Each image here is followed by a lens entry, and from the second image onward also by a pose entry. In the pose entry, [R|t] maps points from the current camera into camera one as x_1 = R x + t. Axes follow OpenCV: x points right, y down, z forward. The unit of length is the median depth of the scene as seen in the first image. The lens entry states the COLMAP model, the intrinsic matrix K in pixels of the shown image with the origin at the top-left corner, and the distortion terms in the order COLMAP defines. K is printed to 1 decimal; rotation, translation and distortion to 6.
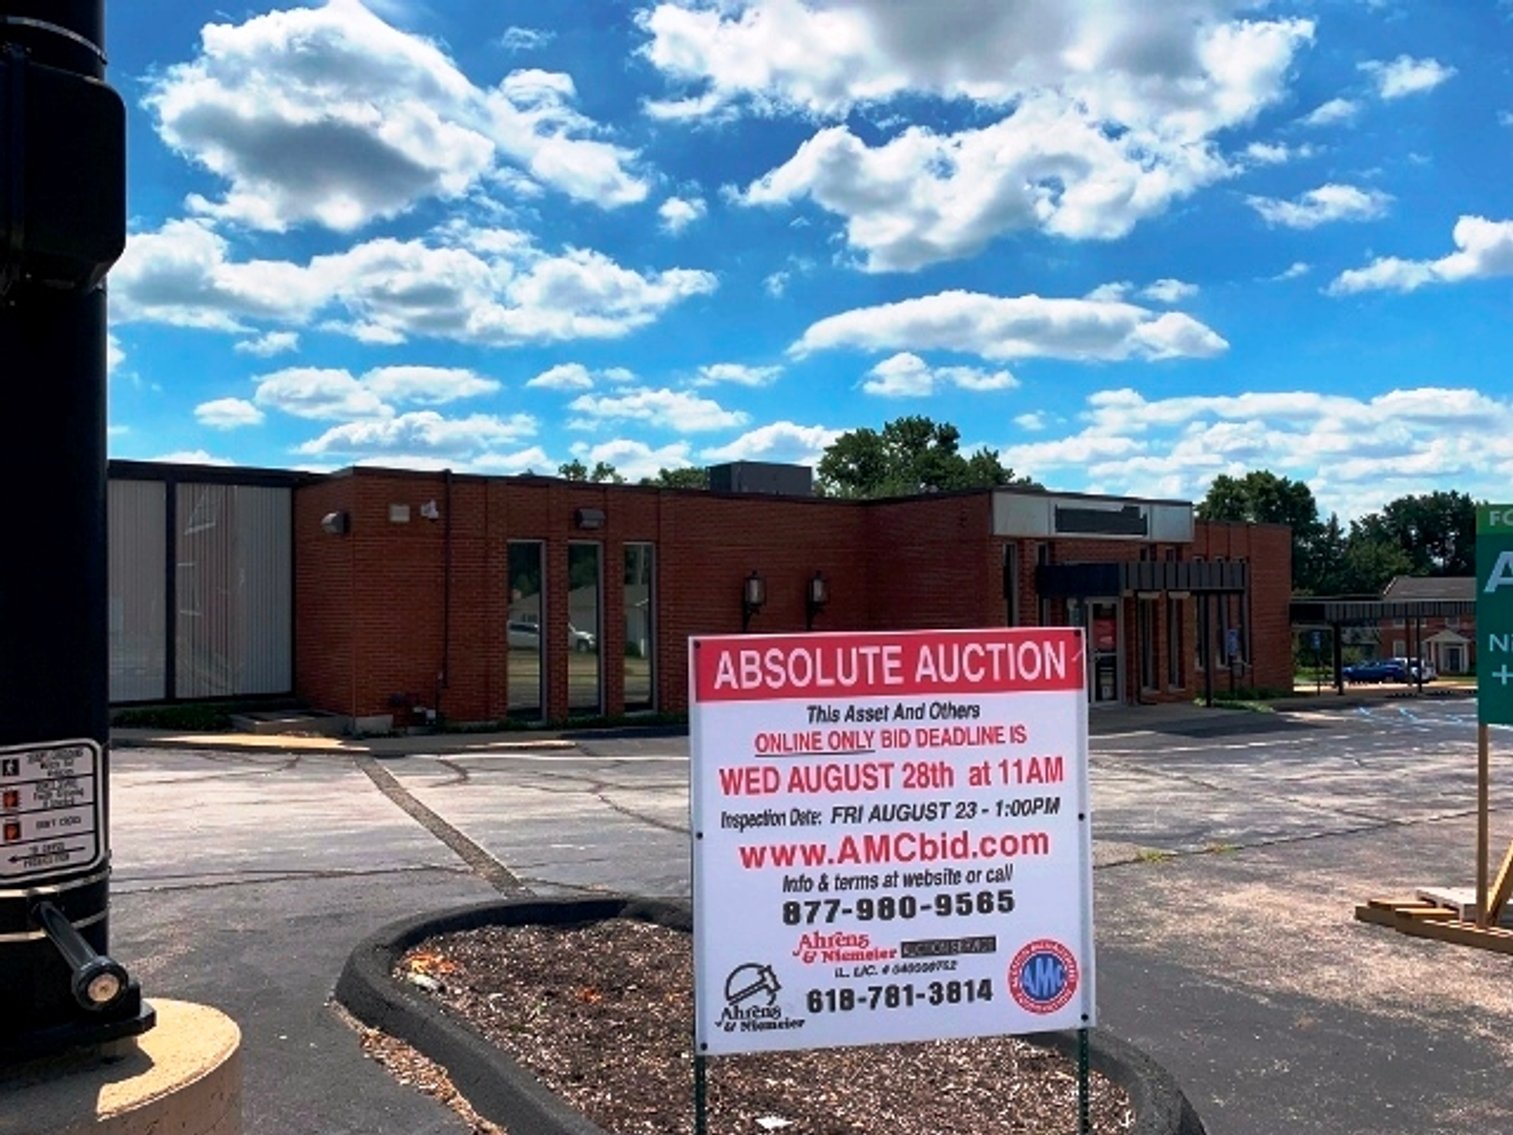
lens RADIAL K [[1302.2, 0, 1063.5], [0, 1302.2, 599.8], [0, 0, 1]] dist [0.019360, -0.018722]
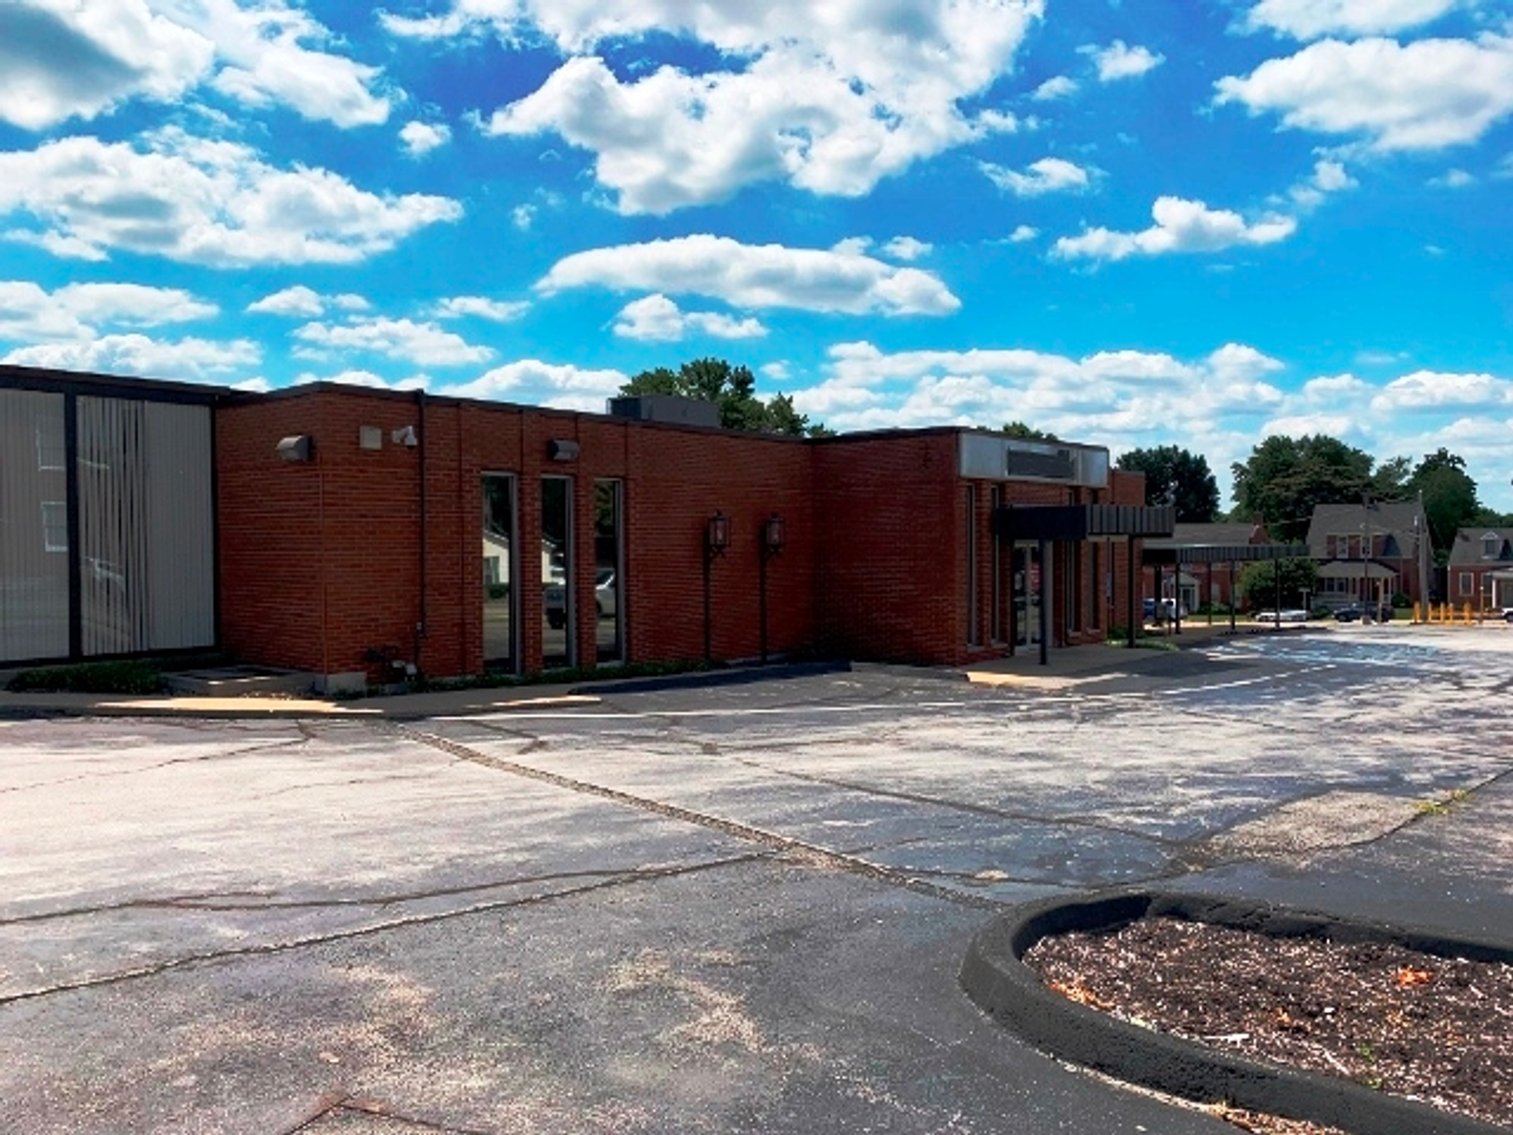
lens RADIAL K [[1168.4, 0, 756.5], [0, 1168.4, 567.5], [0, 0, 1]] dist [0.063615, -0.086720]
pose [[0.978012, -0.000019, 0.208551, -0.234152], [-0.003743, 0.999837, 0.017646, 0.002546], [-0.208517, -0.018038, 0.977852, 0.100359]]
